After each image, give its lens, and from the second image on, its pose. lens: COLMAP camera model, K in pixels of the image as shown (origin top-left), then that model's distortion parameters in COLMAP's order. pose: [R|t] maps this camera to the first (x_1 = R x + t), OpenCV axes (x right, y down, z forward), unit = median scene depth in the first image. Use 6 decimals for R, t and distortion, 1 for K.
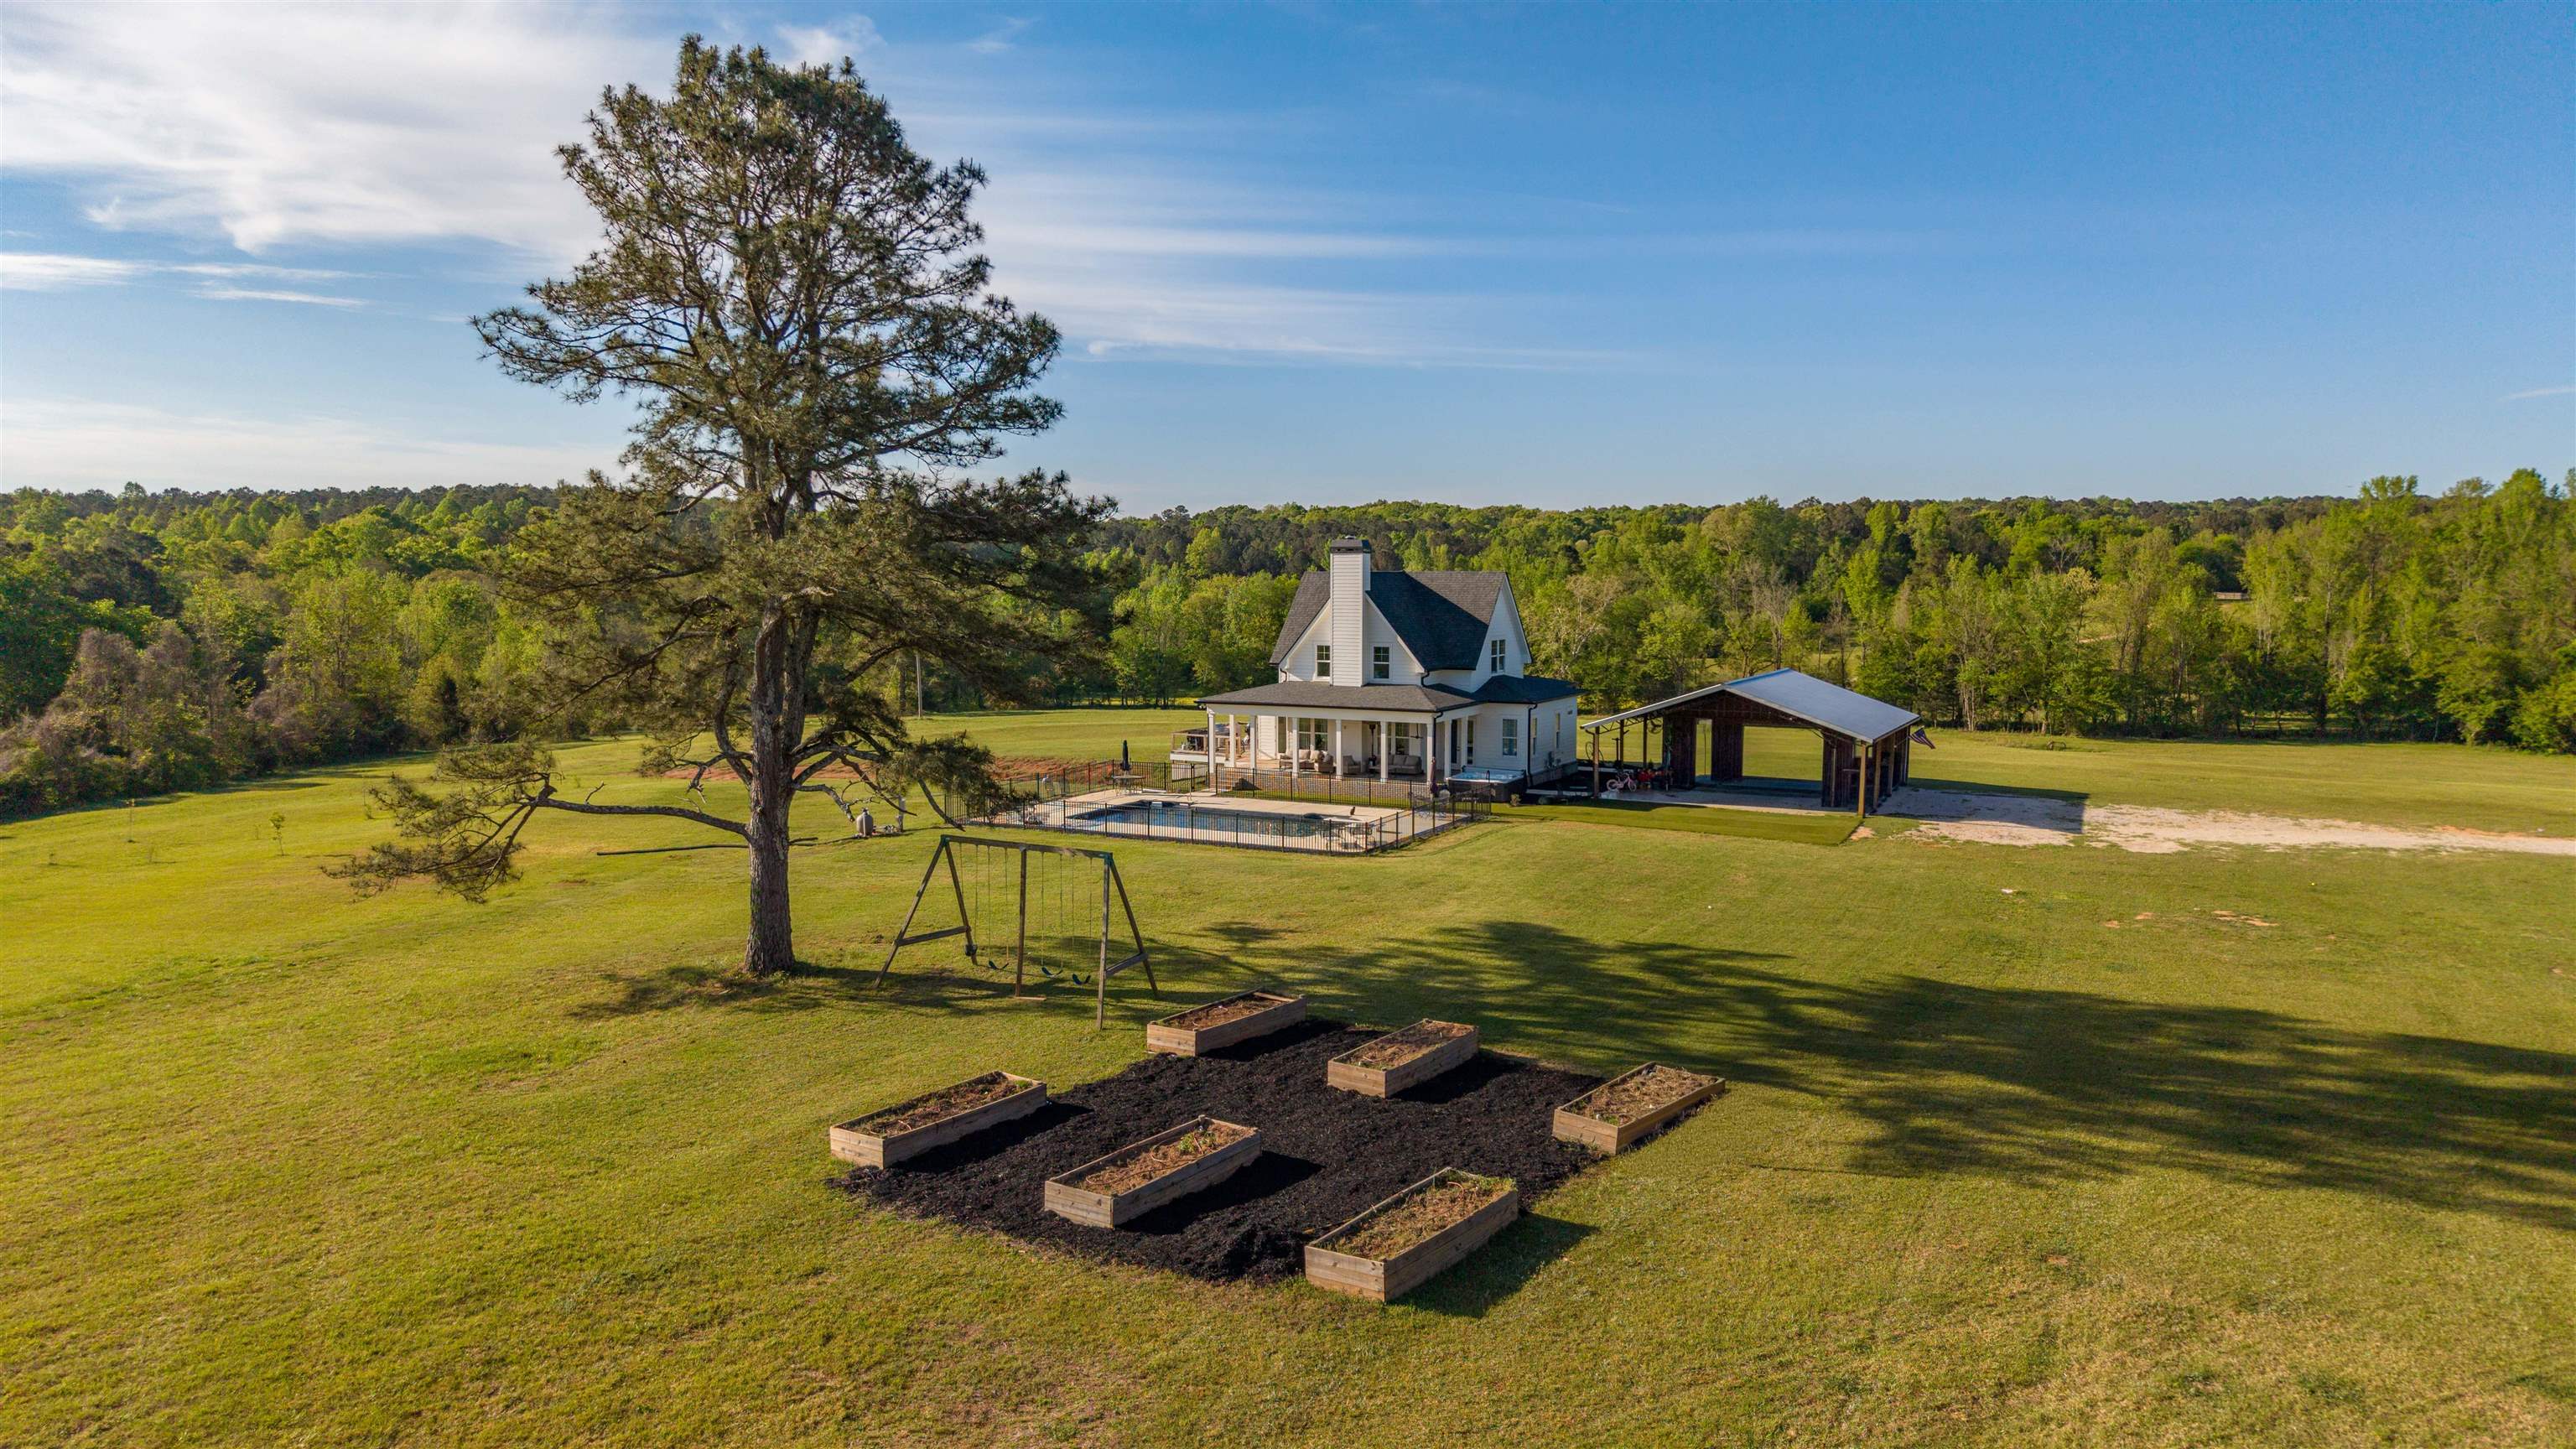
lens RADIAL K [[1854.8, 0, 1288.0], [0, 1854.8, 724.5], [0, 0, 1]] dist [0.007352, -0.001257]
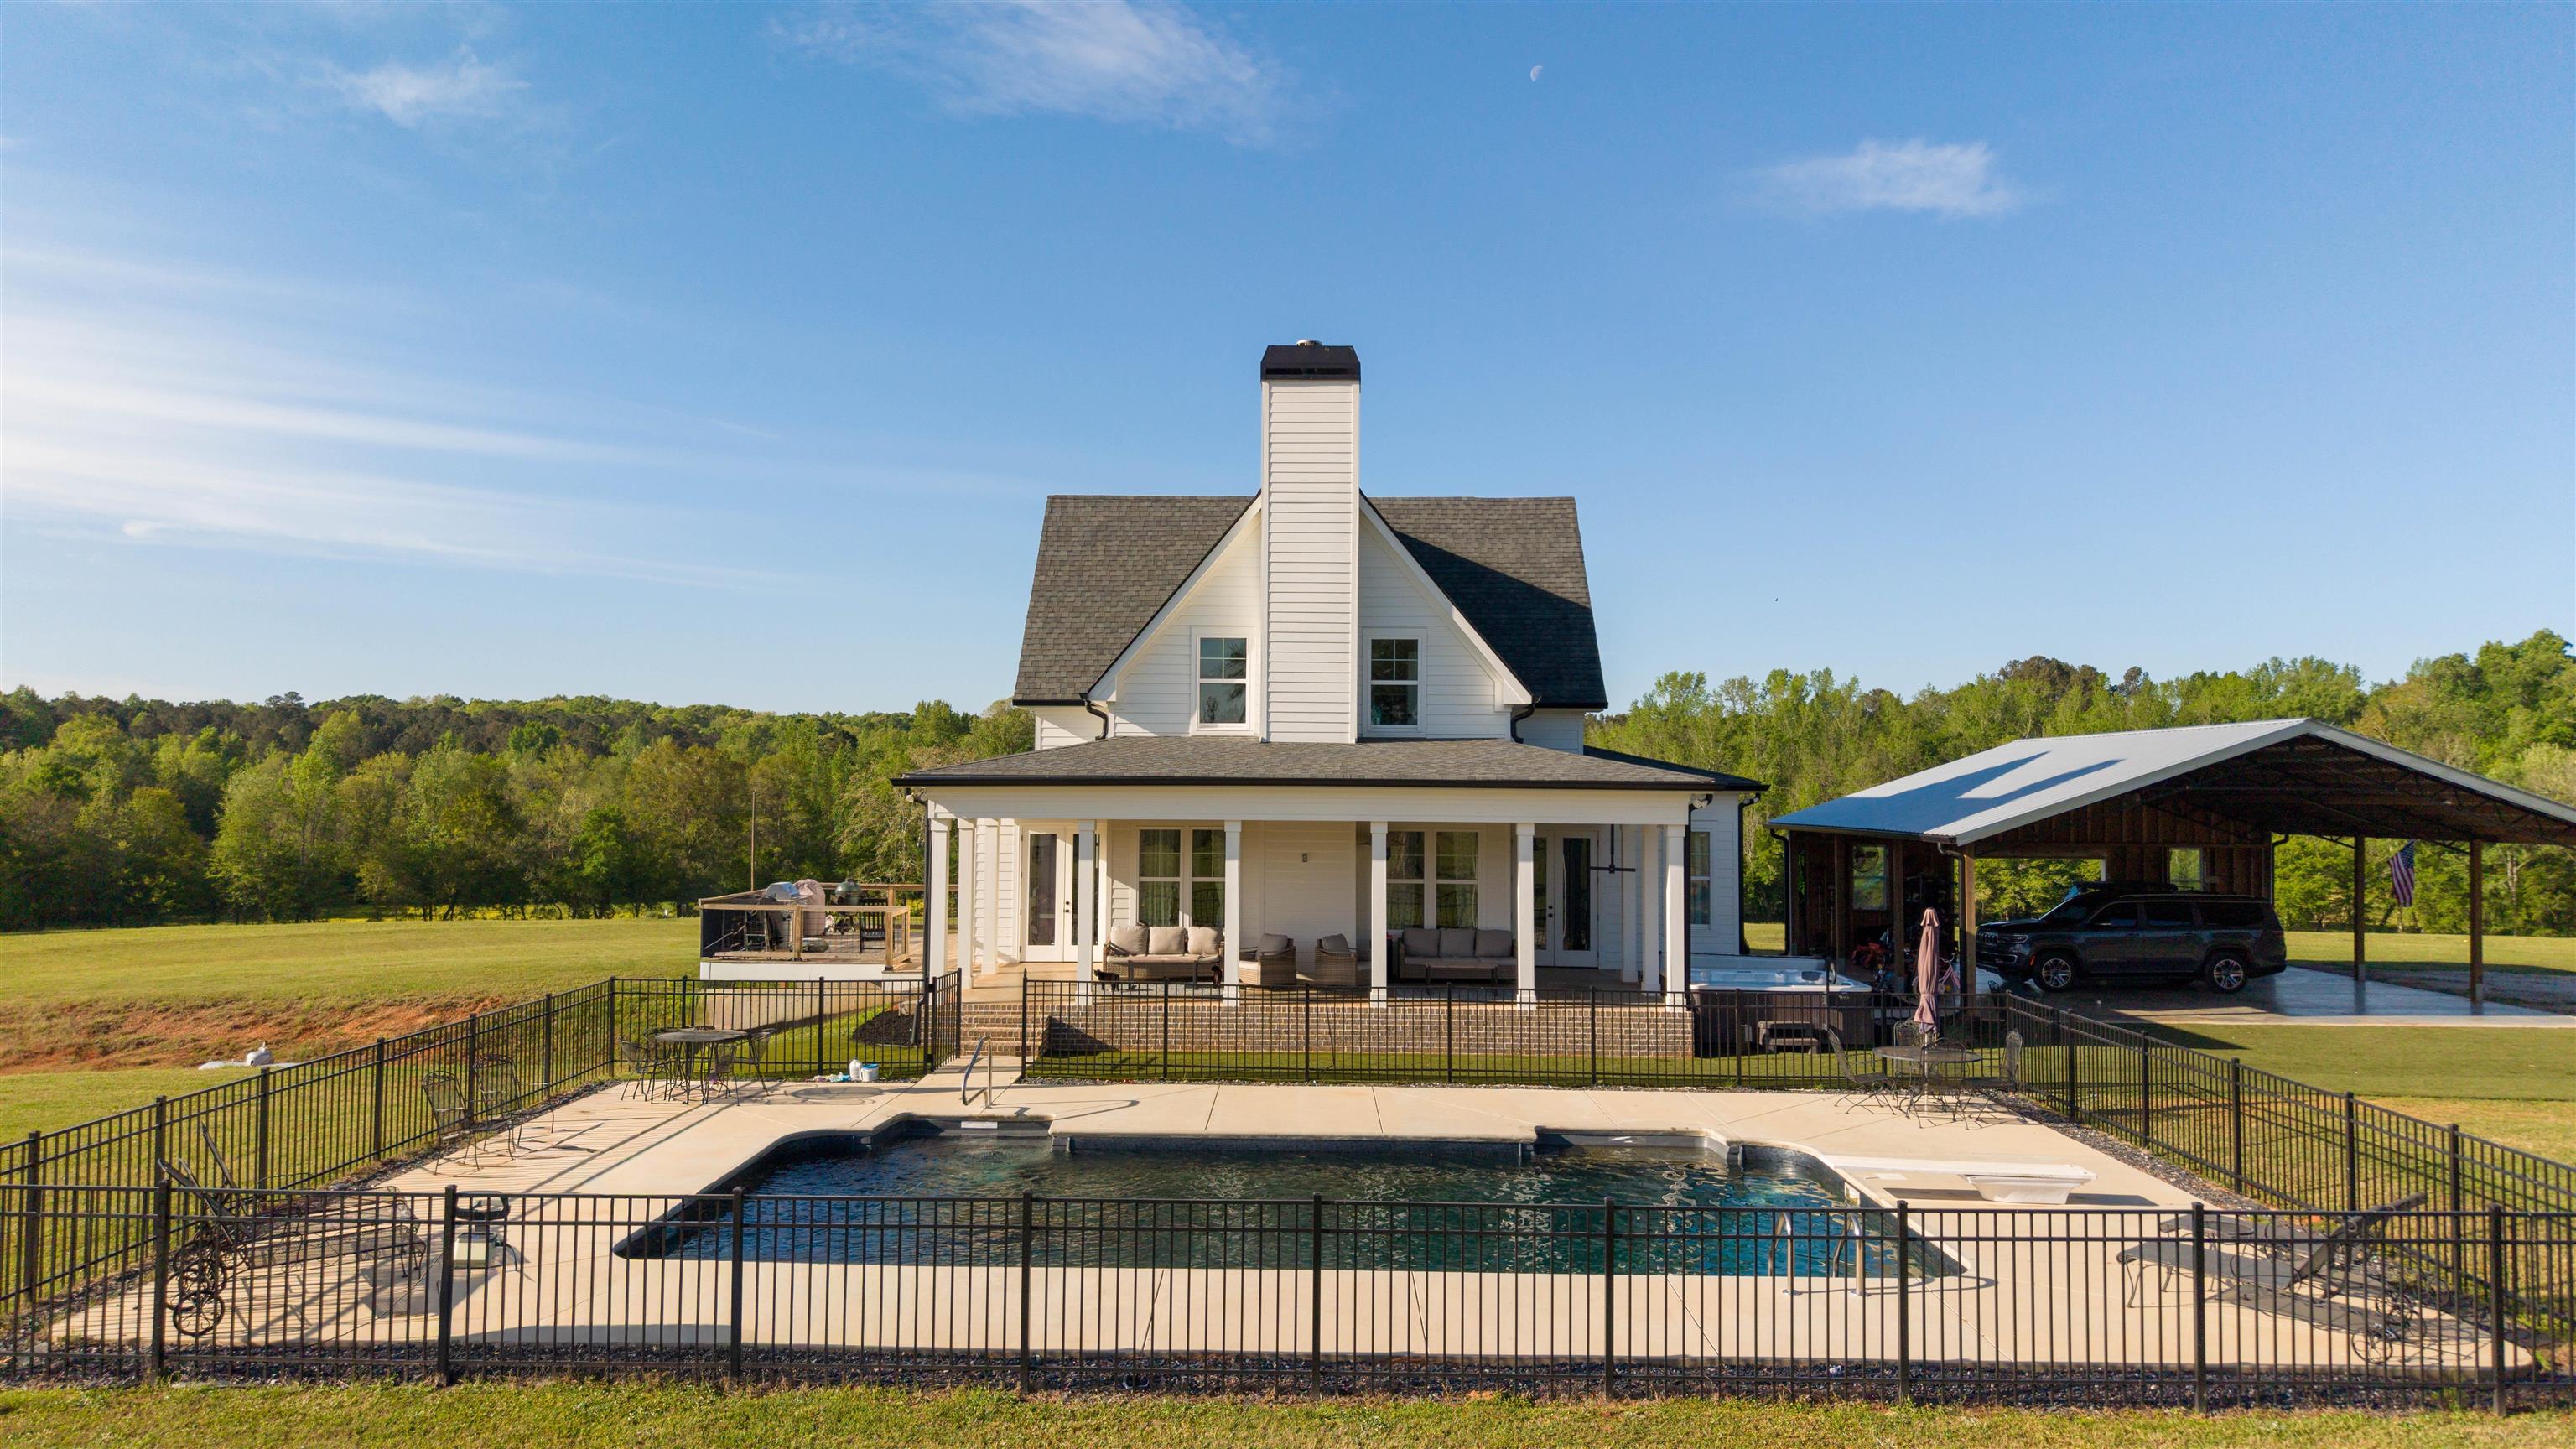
lens RADIAL K [[1854.8, 0, 1288.0], [0, 1854.8, 724.5], [0, 0, 1]] dist [0.007352, -0.001257]
pose [[0.895569, 0.017750, 0.444569, -0.131804], [0.039595, 0.992060, -0.119371, 0.018760], [-0.443158, 0.124508, 0.887755, 0.661338]]
